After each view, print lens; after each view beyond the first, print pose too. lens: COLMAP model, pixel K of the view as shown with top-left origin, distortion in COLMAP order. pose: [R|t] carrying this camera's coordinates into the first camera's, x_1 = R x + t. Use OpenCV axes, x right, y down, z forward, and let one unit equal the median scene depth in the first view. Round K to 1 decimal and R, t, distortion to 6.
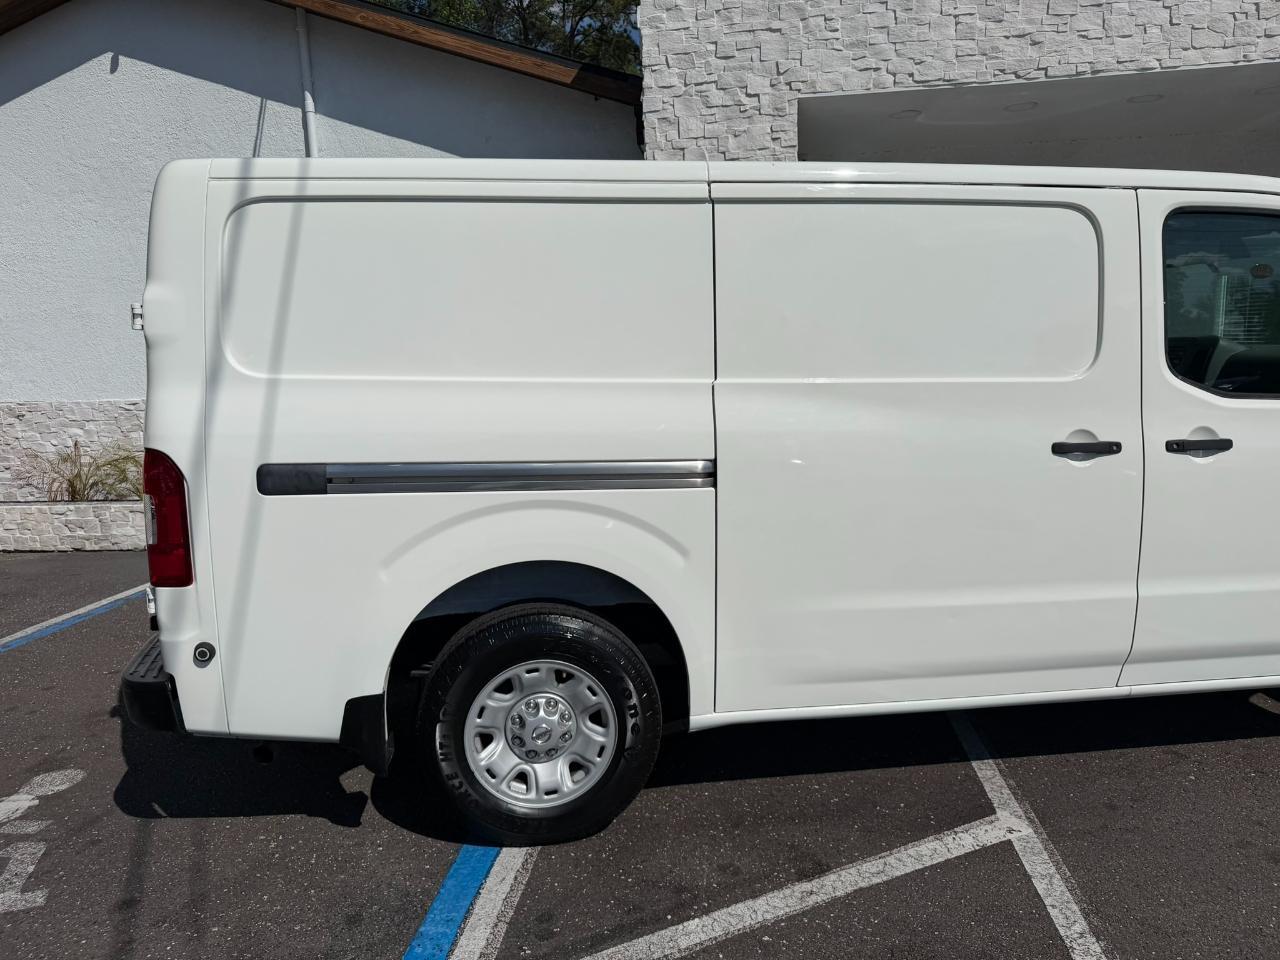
lens RADIAL K [[911.7, 0, 635.9], [0, 911.7, 481.8], [0, 0, 1]] dist [0.001543, -0.003199]
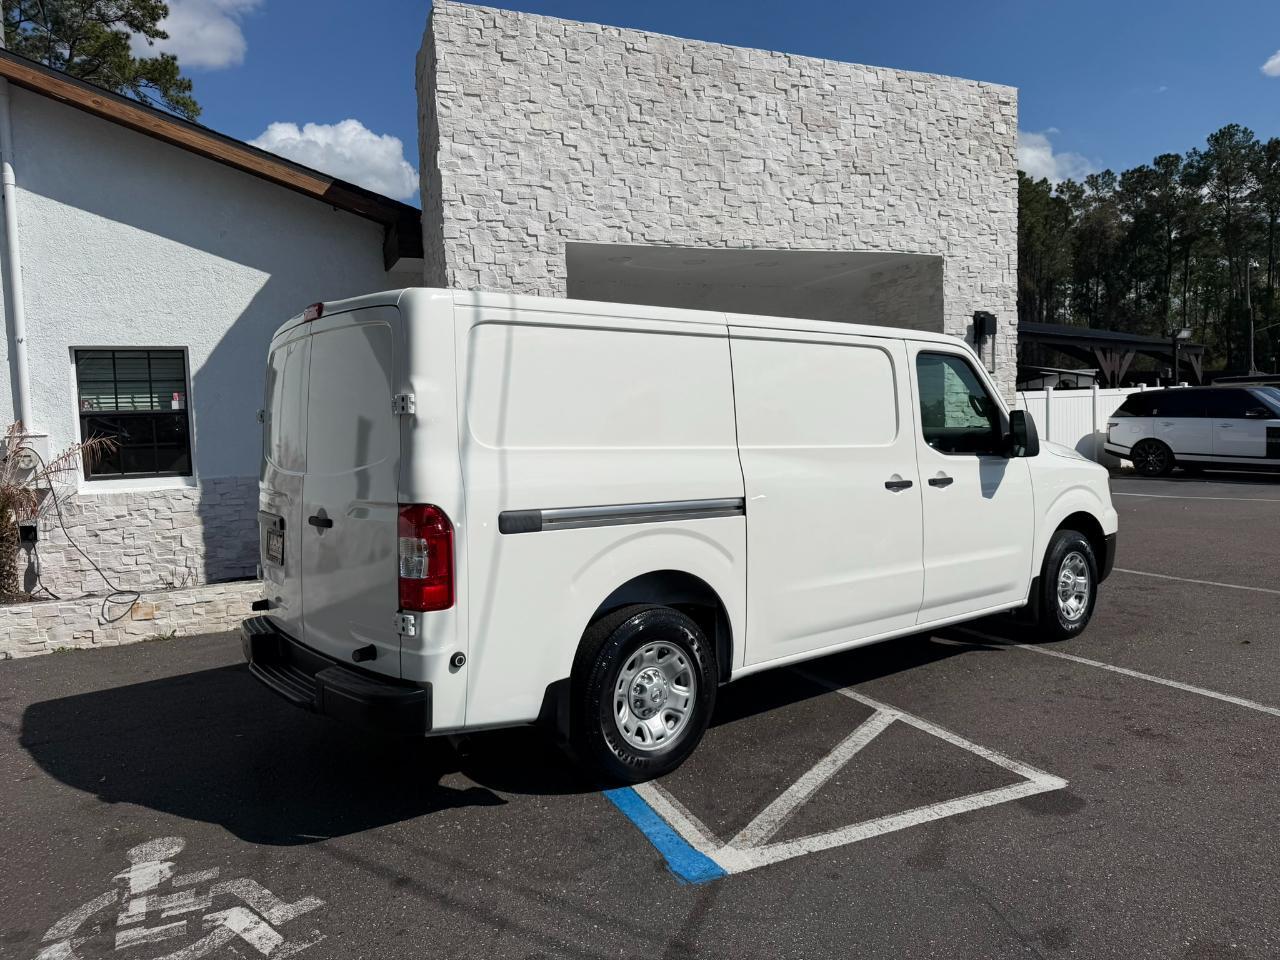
lens RADIAL K [[896.2, 0, 636.3], [0, 896.2, 475.1], [0, 0, 1]] dist [0.113254, -0.175183]
pose [[0.862612, -0.027795, 0.505102, -0.418567], [0.080906, 0.993217, -0.083516, 0.025048], [-0.499355, 0.112908, 0.859009, -0.120617]]
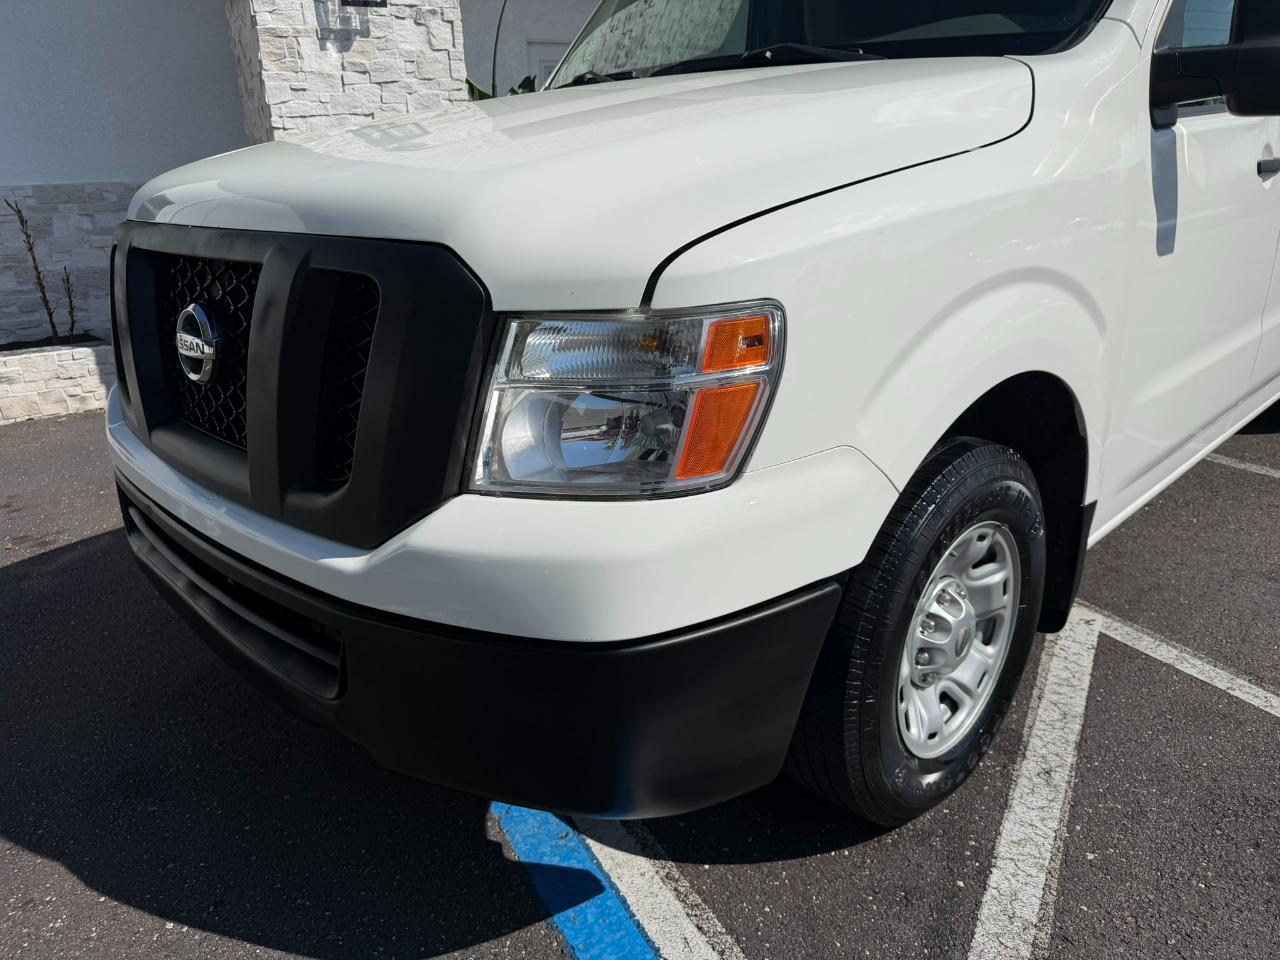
lens RADIAL K [[911.7, 0, 635.9], [0, 911.7, 481.8], [0, 0, 1]] dist [0.001543, -0.003199]
pose [[0.816726, -0.185991, 0.546229, -0.207200], [0.085260, 0.975136, 0.204551, 0.016383], [-0.570692, -0.120491, 0.812276, 0.282012]]
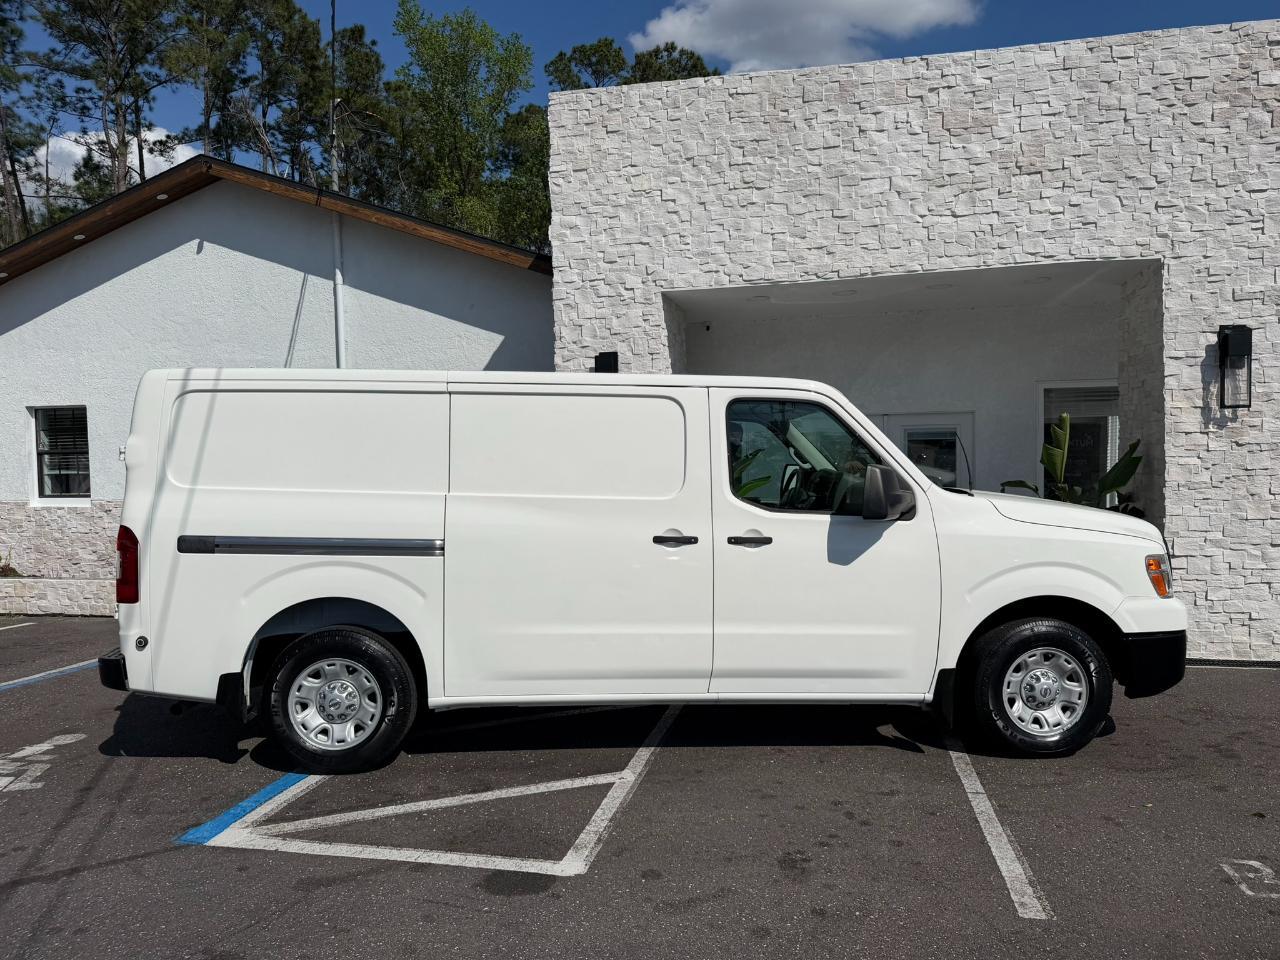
lens RADIAL K [[898.2, 0, 648.2], [0, 898.2, 481.1], [0, 0, 1]] dist [0.155498, -0.282769]
pose [[0.995906, 0.020293, -0.088084, 0.302748], [-0.031043, 0.991989, -0.122448, 0.030381], [0.084893, 0.124681, 0.988558, -0.328135]]
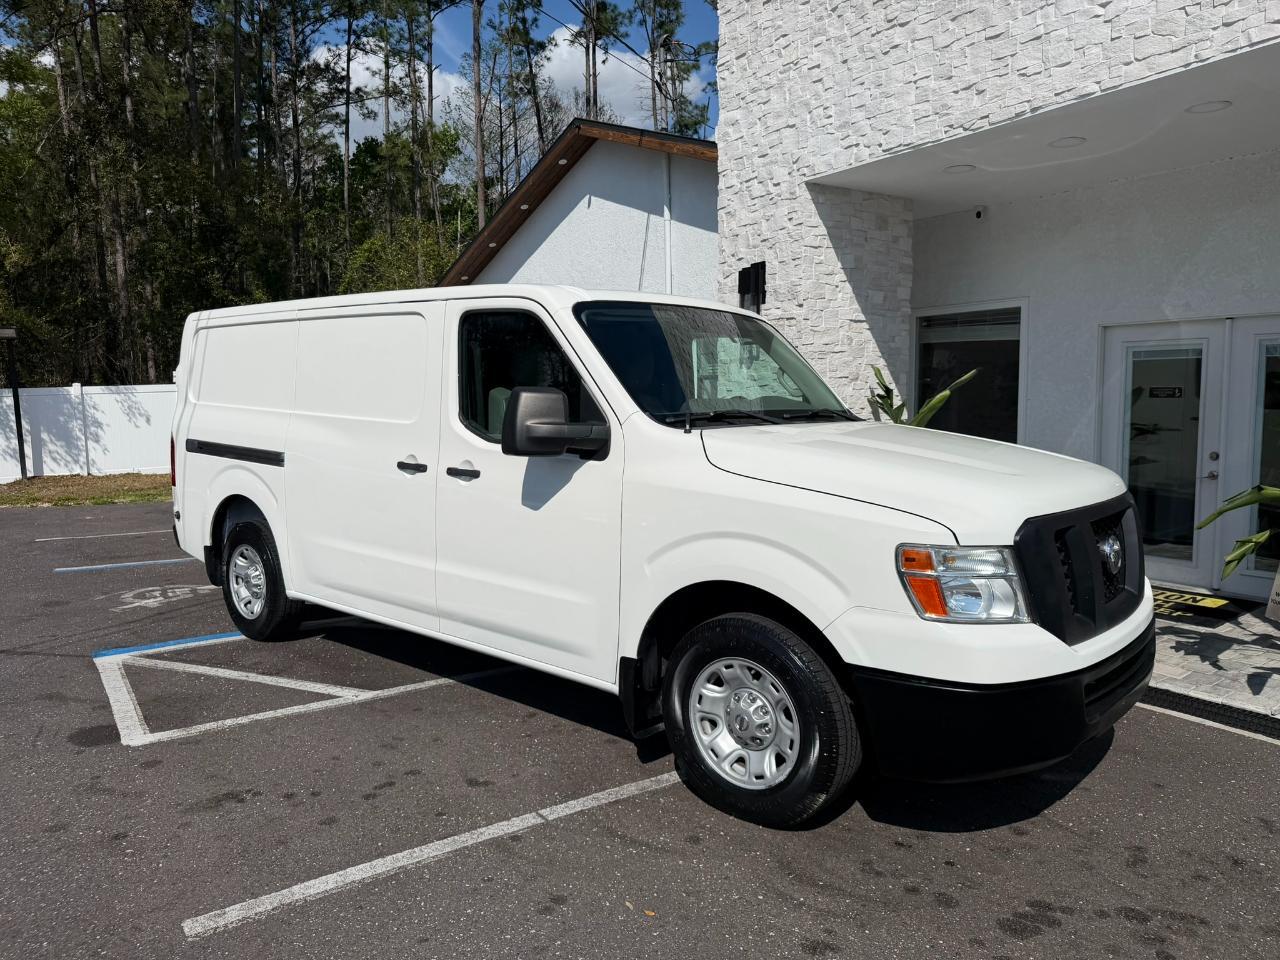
lens RADIAL K [[912.7, 0, 626.8], [0, 912.7, 482.4], [0, 0, 1]] dist [0.003041, -0.005463]
pose [[0.654953, 0.097383, -0.749368, 0.979259], [-0.131161, 0.991260, 0.014182, -0.041250], [0.744200, 0.089000, 0.662002, 0.129796]]
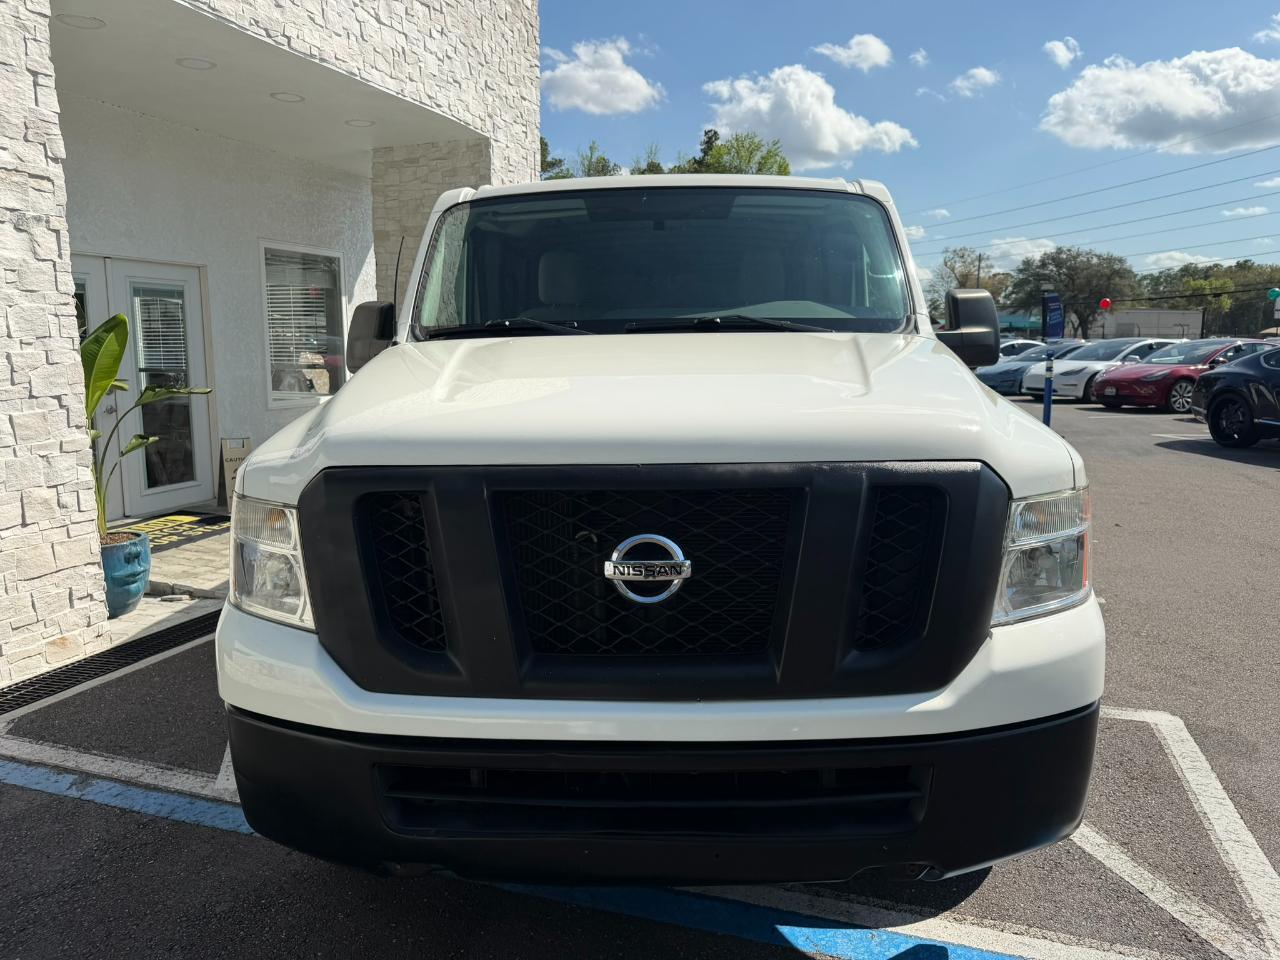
lens RADIAL K [[911.7, 0, 635.9], [0, 911.7, 481.8], [0, 0, 1]] dist [0.001543, -0.003199]
pose [[0.201982, -0.112433, 0.972914, -0.446385], [0.148531, 0.985415, 0.083042, -0.032883], [-0.968061, 0.127735, 0.215736, 0.529957]]
